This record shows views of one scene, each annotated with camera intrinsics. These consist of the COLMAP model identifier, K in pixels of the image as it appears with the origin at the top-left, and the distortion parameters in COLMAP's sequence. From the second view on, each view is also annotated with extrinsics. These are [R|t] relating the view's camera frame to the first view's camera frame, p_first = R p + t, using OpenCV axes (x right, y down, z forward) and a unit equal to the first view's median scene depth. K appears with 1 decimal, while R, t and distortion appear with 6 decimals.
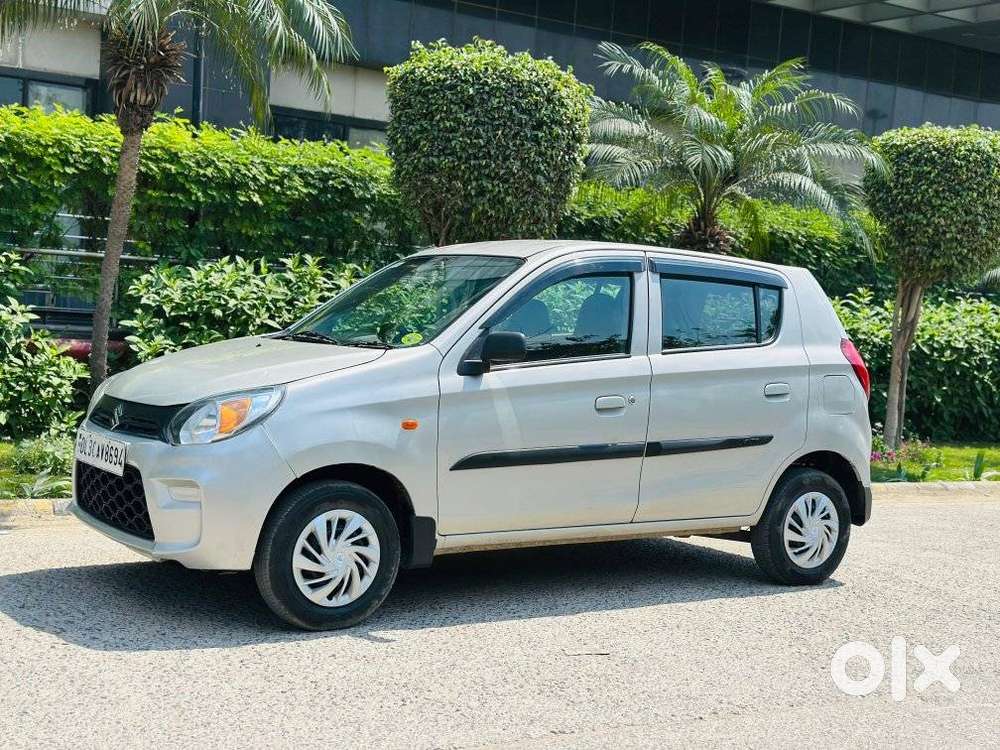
lens RADIAL K [[1422.9, 0, 501.5], [0, 1422.9, 376.6], [0, 0, 1]] dist [0.169877, 0.000000]
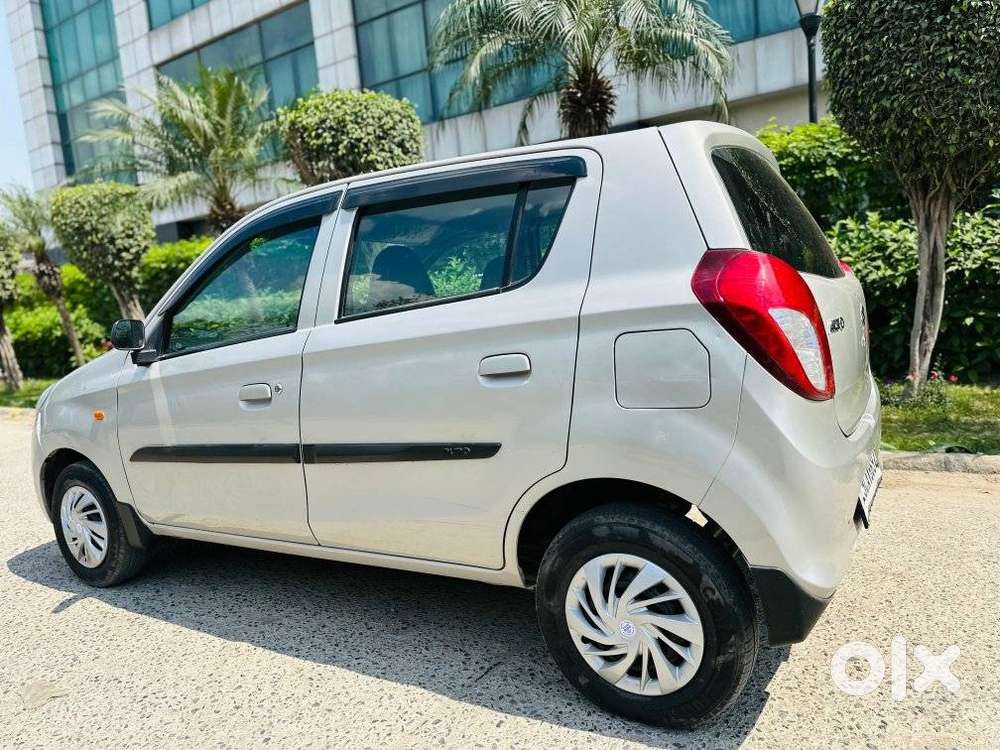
lens RADIAL K [[706.7, 0, 497.0], [0, 706.7, 366.7], [0, 0, 1]] dist [0.041963, -0.028486]
pose [[0.399311, 0.000244, -0.916815, 0.437347], [0.063833, 0.997566, 0.028067, 0.001651], [0.914591, -0.069731, 0.398324, 0.858236]]
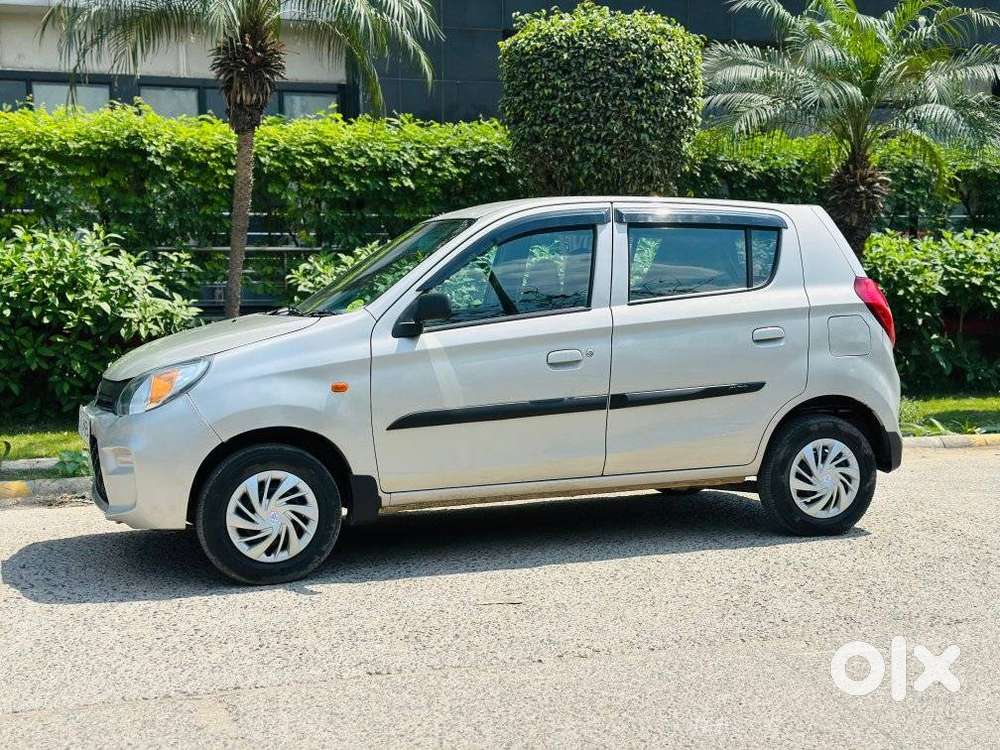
lens RADIAL K [[1422.9, 0, 492.5], [0, 1422.9, 381.2], [0, 0, 1]] dist [0.169877, 0.000000]
pose [[0.964718, -0.050327, -0.258432, 0.253270], [0.055061, 0.998421, 0.011109, 0.019203], [0.257465, -0.024947, 0.965966, 0.018053]]
